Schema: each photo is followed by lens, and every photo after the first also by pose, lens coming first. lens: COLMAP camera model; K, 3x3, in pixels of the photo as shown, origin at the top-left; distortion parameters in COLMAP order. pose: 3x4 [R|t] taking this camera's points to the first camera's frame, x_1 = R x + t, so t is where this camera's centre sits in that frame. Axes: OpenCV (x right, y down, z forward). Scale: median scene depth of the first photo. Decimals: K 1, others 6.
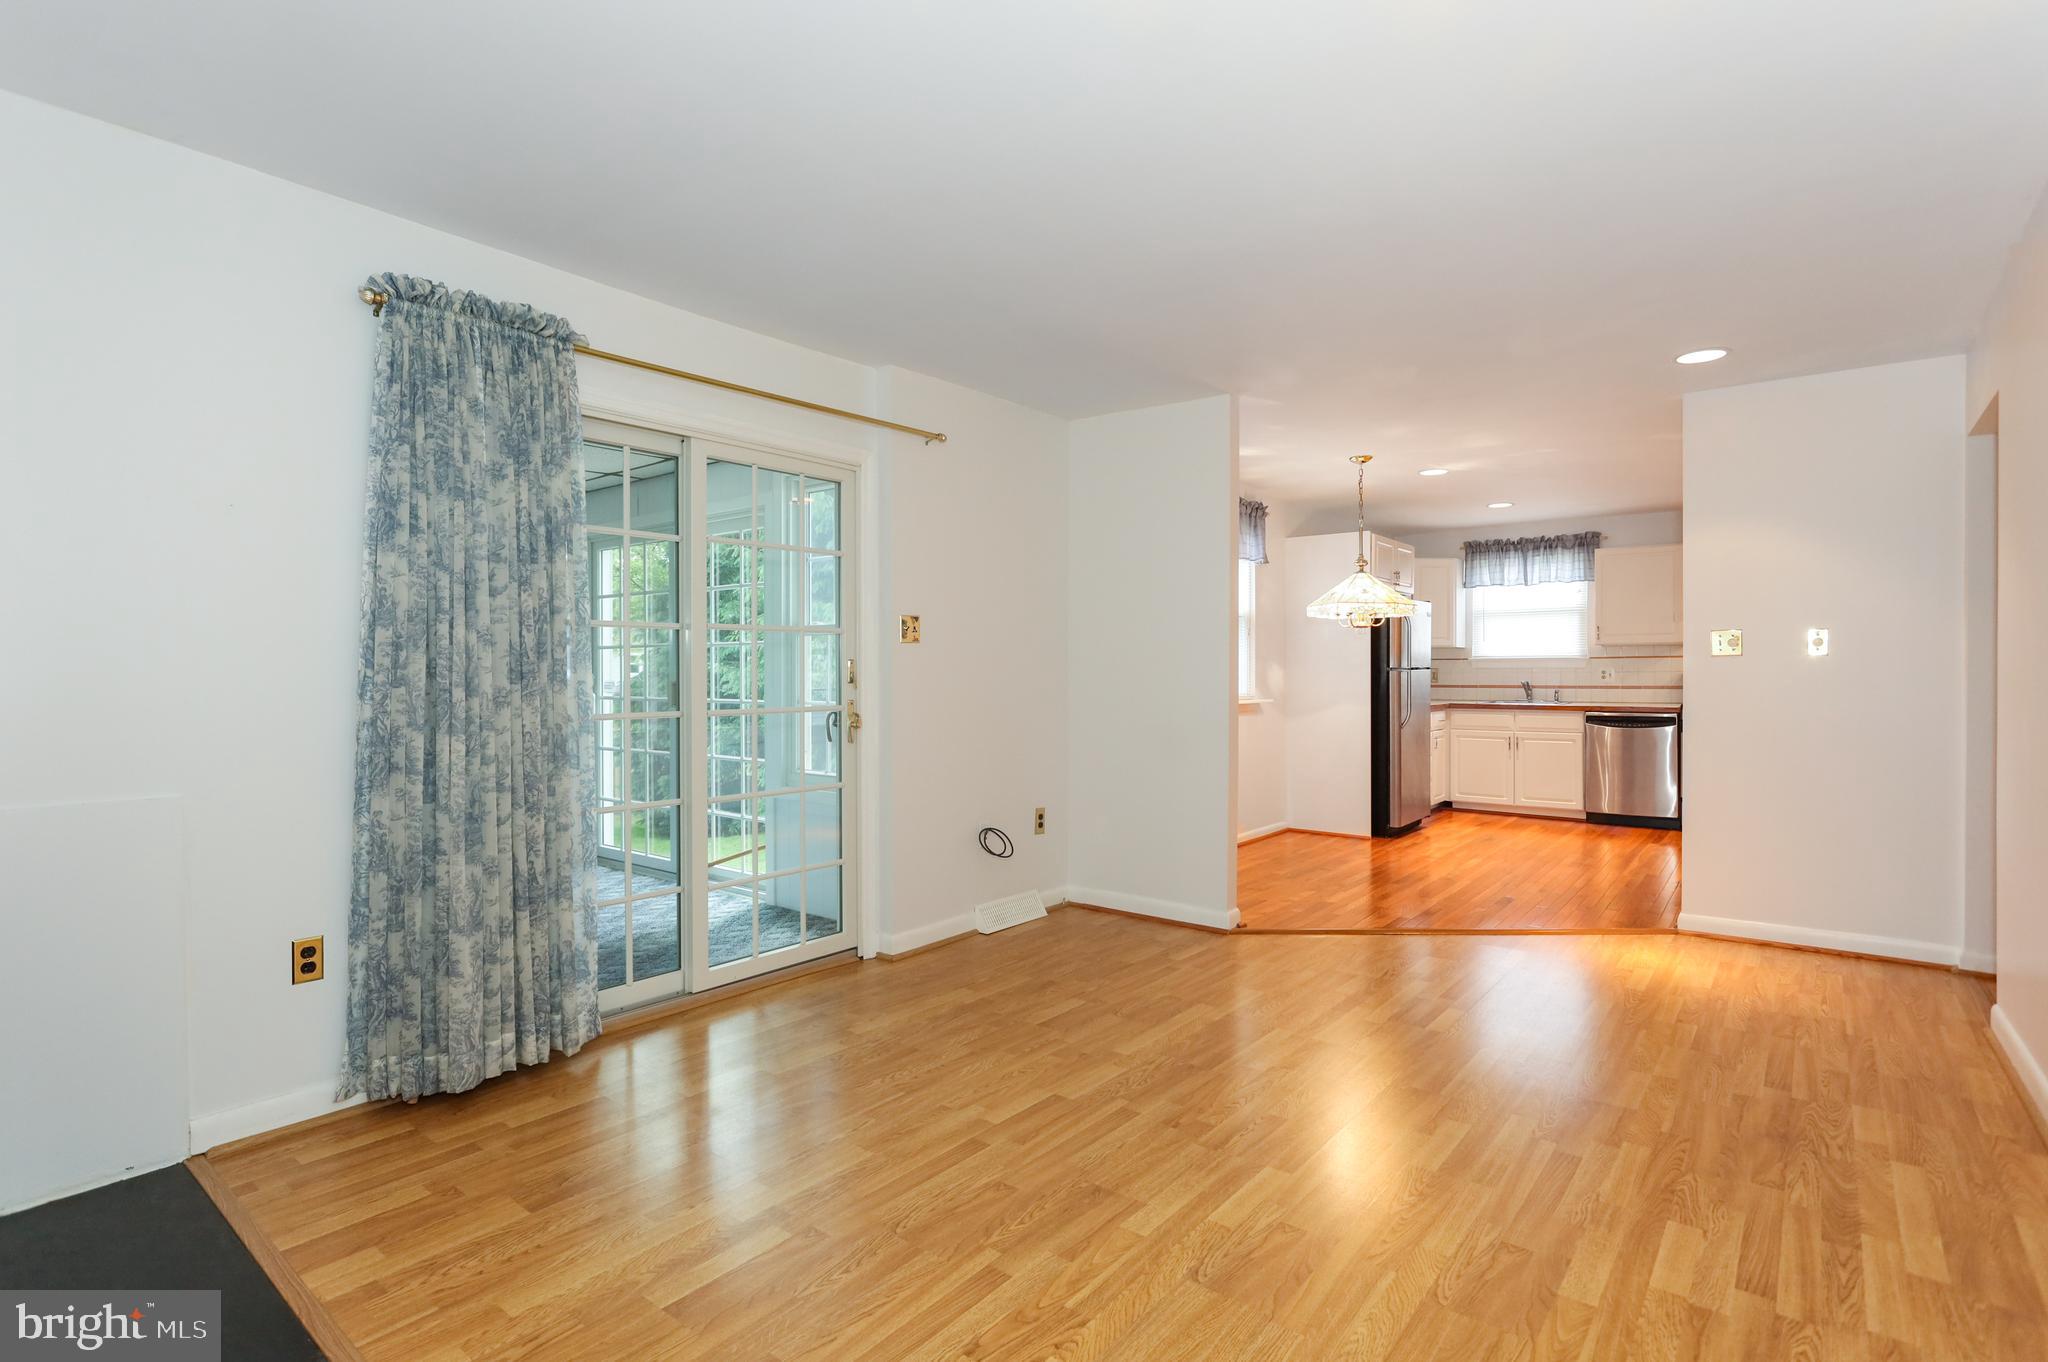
lens RADIAL K [[1013.9, 0, 1012.3], [0, 1013.9, 661.6], [0, 0, 1]] dist [-0.006259, 0.001574]
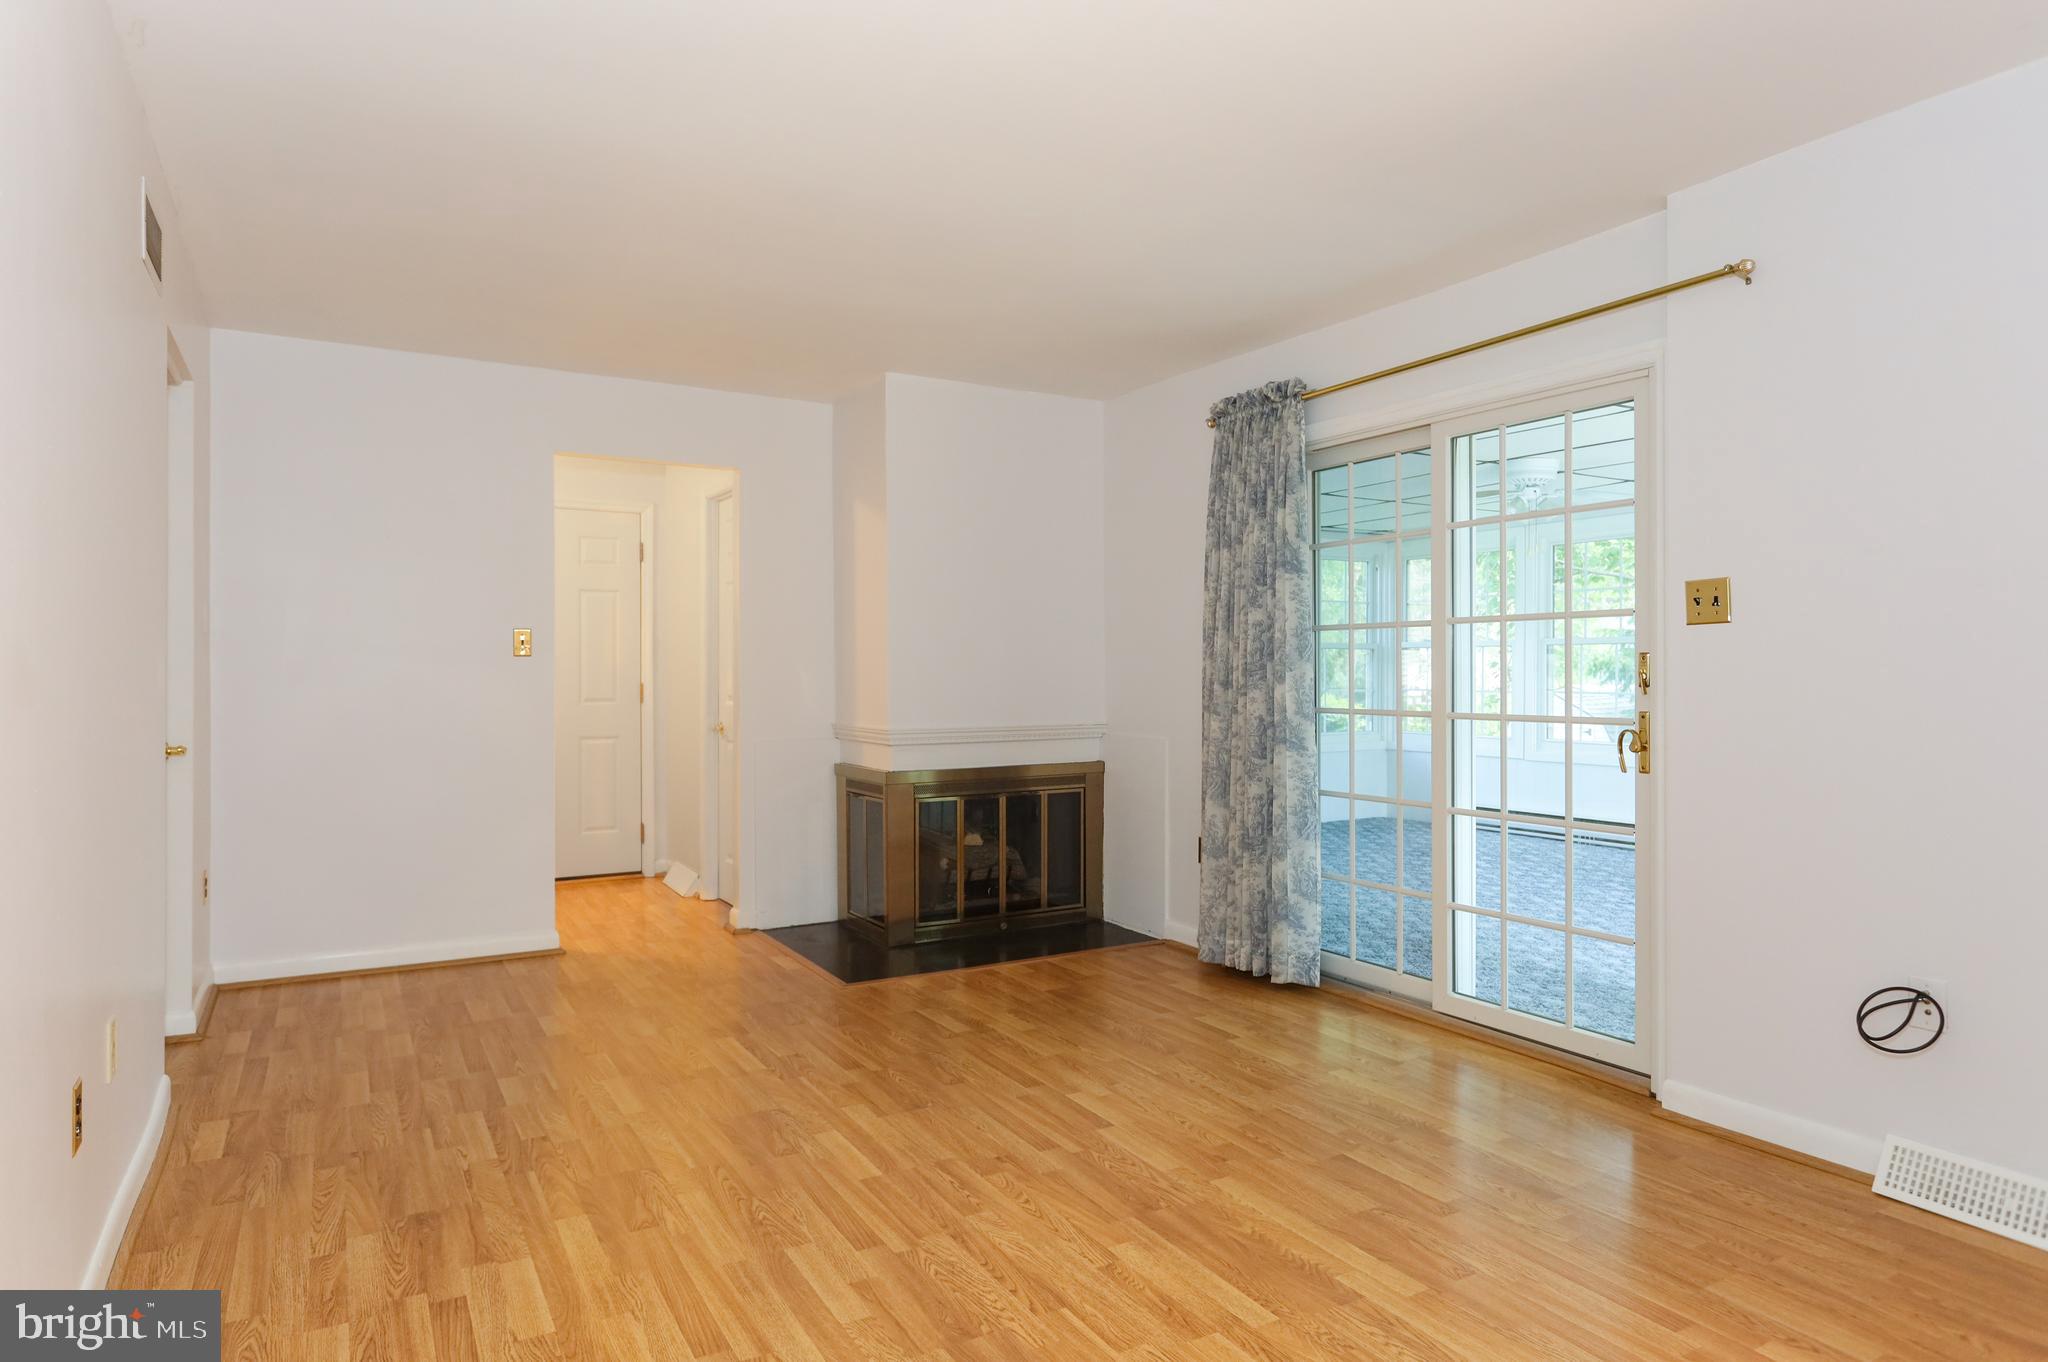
lens RADIAL K [[1205.4, 0, 1027.1], [0, 1205.4, 666.1], [0, 0, 1]] dist [-0.006934, -0.002422]
pose [[-0.360322, 0.000129, -0.932828, 1.206377], [0.009147, 0.999952, -0.003395, 0.007895], [0.932783, -0.009756, -0.360306, 1.451086]]
